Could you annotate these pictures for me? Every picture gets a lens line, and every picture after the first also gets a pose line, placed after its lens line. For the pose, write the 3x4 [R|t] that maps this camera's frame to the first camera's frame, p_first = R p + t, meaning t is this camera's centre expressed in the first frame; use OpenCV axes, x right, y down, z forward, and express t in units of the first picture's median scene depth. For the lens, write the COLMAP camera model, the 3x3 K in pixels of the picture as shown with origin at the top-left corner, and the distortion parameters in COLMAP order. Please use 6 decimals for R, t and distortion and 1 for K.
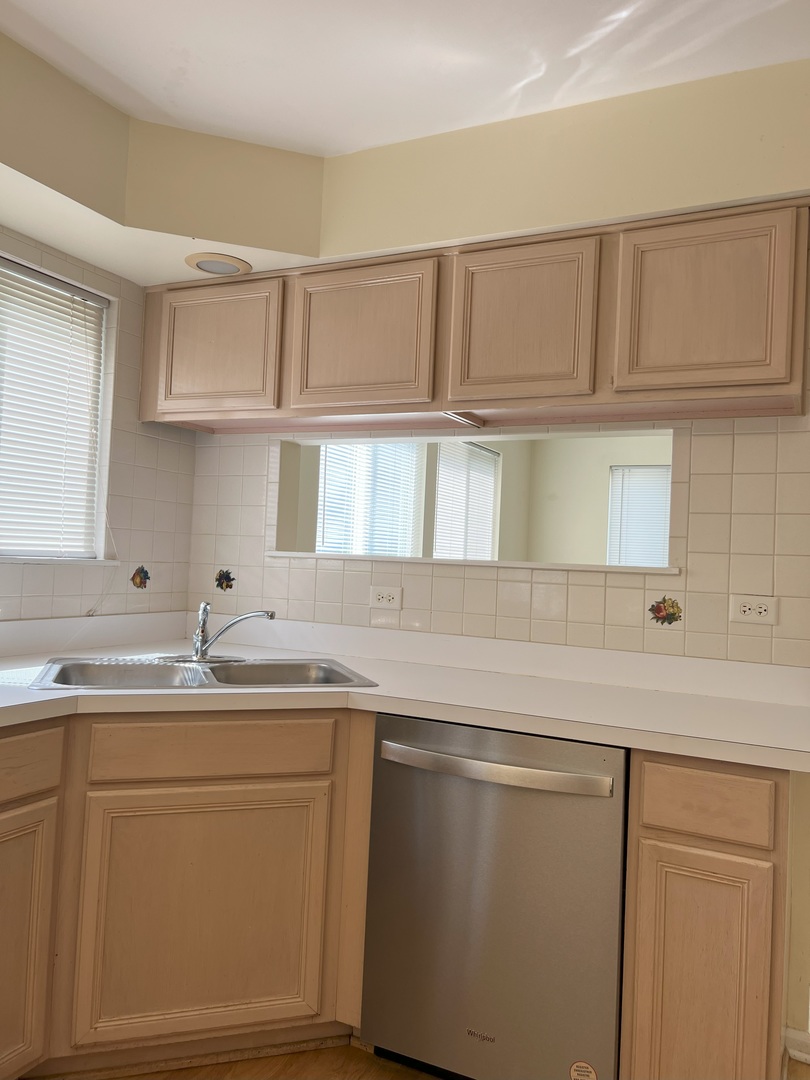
lens RADIAL K [[816.7, 0, 405.0], [0, 816.7, 540.0], [0, 0, 1]] dist [0.054846, -0.057833]
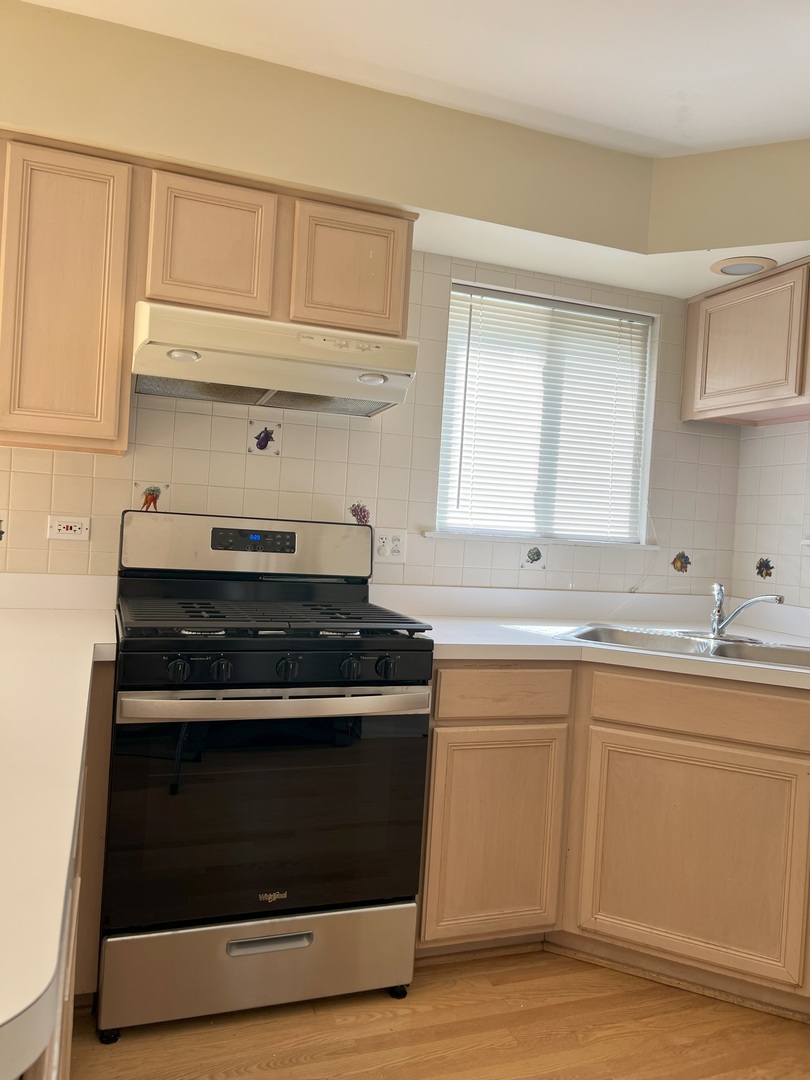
lens RADIAL K [[816.7, 0, 405.0], [0, 816.7, 540.0], [0, 0, 1]] dist [0.054846, -0.057833]
pose [[0.727887, 0.010963, -0.685609, 0.188001], [-0.011880, 0.999924, 0.003376, 0.018768], [0.685594, 0.005687, 0.727962, -0.068187]]
